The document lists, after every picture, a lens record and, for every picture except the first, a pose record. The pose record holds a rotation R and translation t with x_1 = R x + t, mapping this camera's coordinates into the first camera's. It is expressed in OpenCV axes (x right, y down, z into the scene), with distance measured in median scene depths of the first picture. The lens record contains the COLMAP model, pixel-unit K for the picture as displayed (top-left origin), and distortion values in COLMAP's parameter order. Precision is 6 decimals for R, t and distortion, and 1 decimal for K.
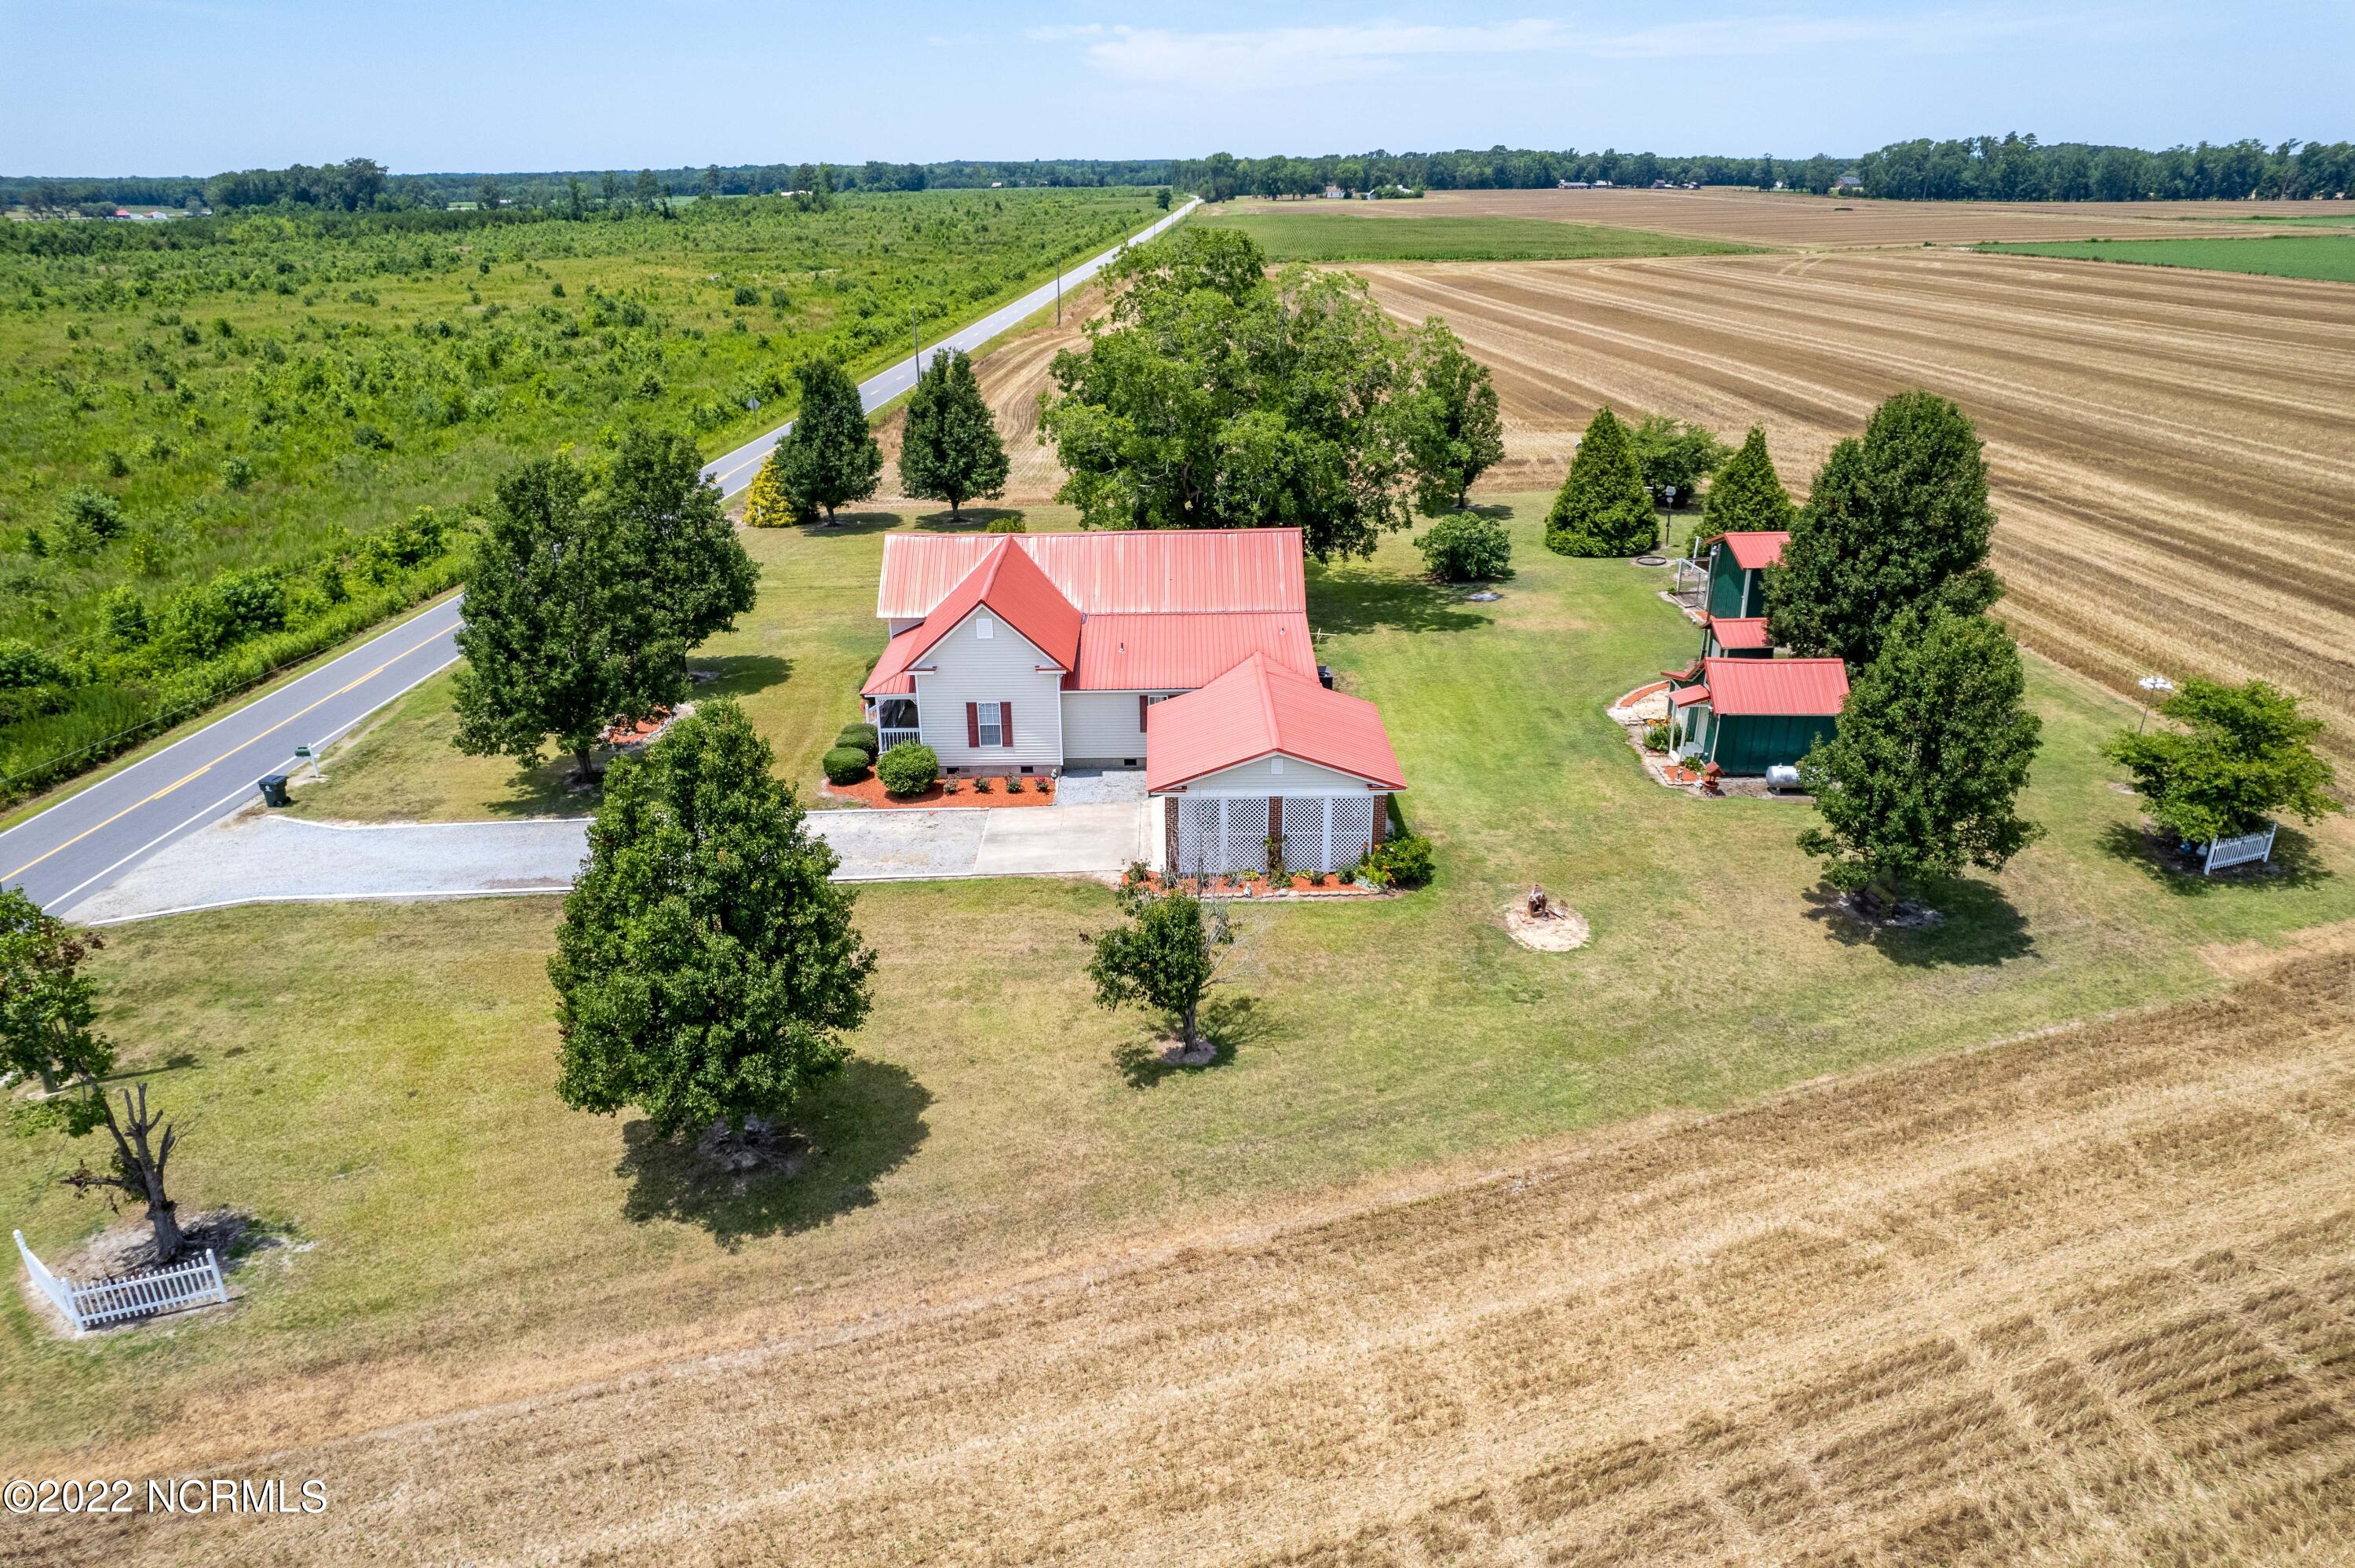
lens RADIAL K [[1505.8, 0, 1174.2], [0, 1505.8, 791.8], [0, 0, 1]] dist [-0.072956, 0.063179]
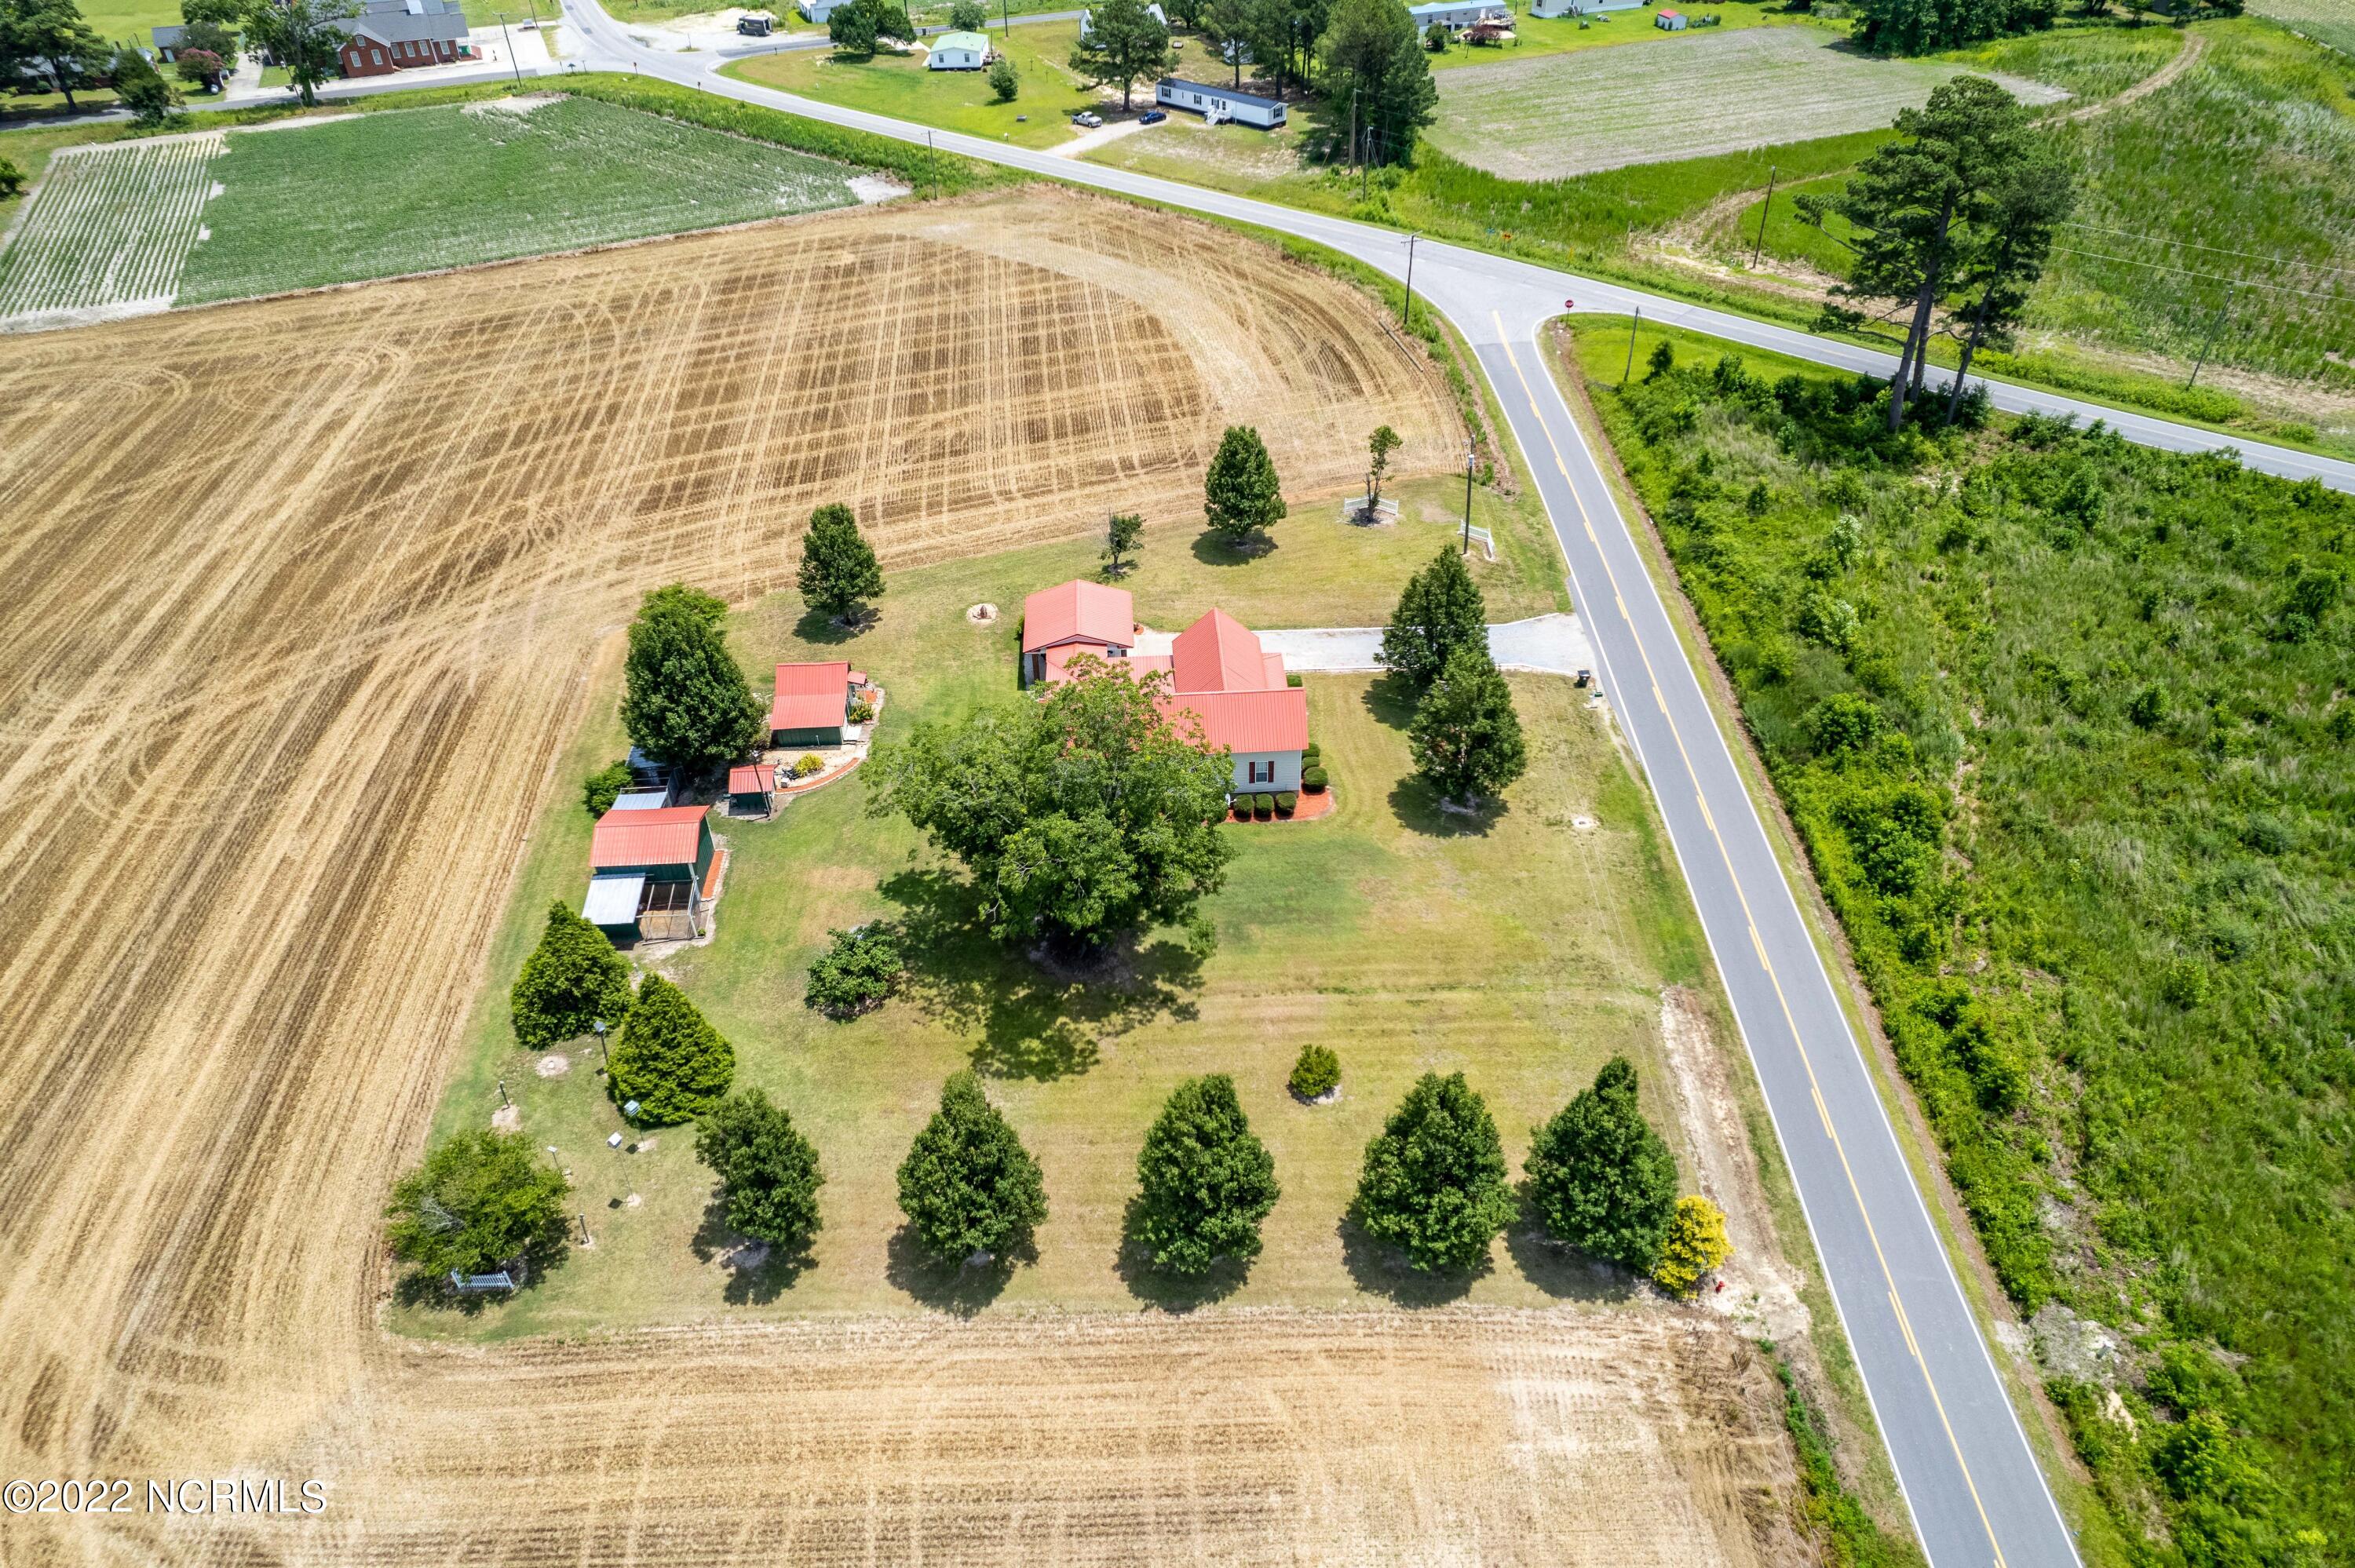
lens RADIAL K [[1505.8, 0, 1176.1], [0, 1505.8, 759.0], [0, 0, 1]] dist [-0.072956, 0.063179]
pose [[-0.998774, 0.046565, -0.016783, -0.032972], [0.008369, 0.493049, 0.869962, -1.793557], [0.048785, 0.868755, -0.492834, 2.183399]]
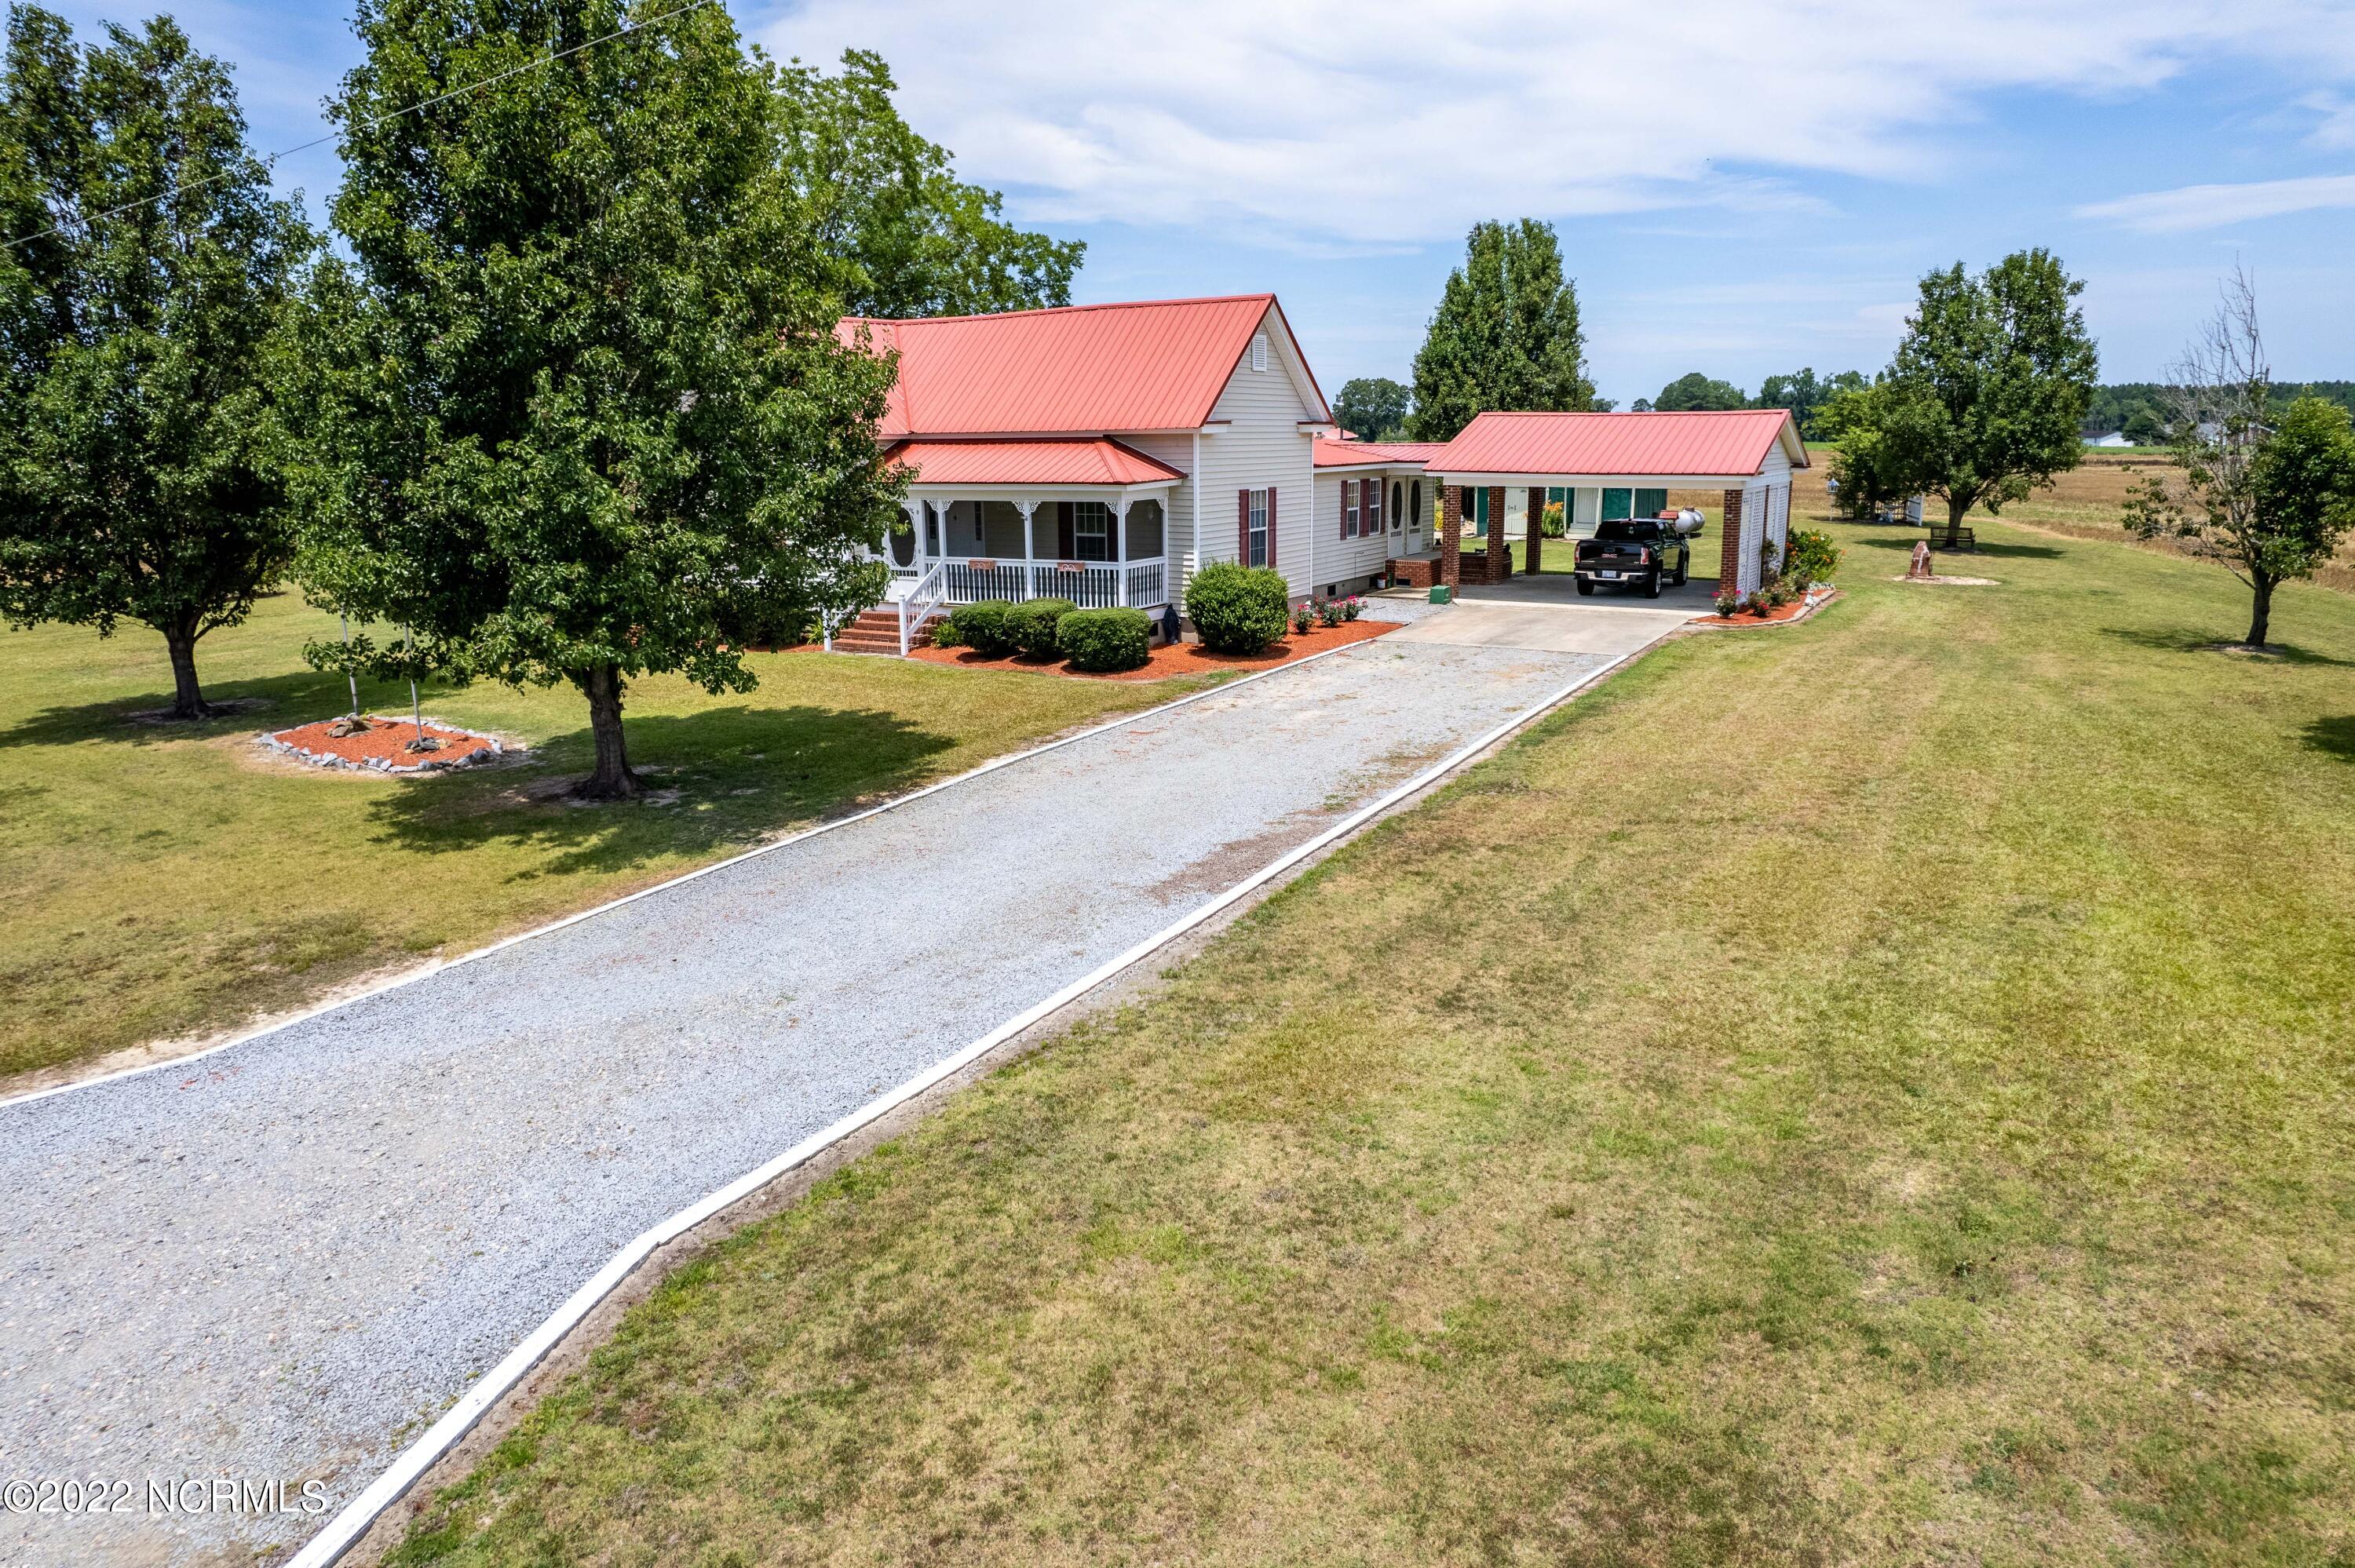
lens RADIAL K [[1505.8, 0, 1180.8], [0, 1505.8, 774.0], [0, 0, 1]] dist [-0.072956, 0.063179]
pose [[0.521690, -0.188630, 0.832021, -0.675681], [0.339330, 0.940667, 0.000496, 0.036196], [-0.782748, 0.282071, 0.554744, 0.763384]]
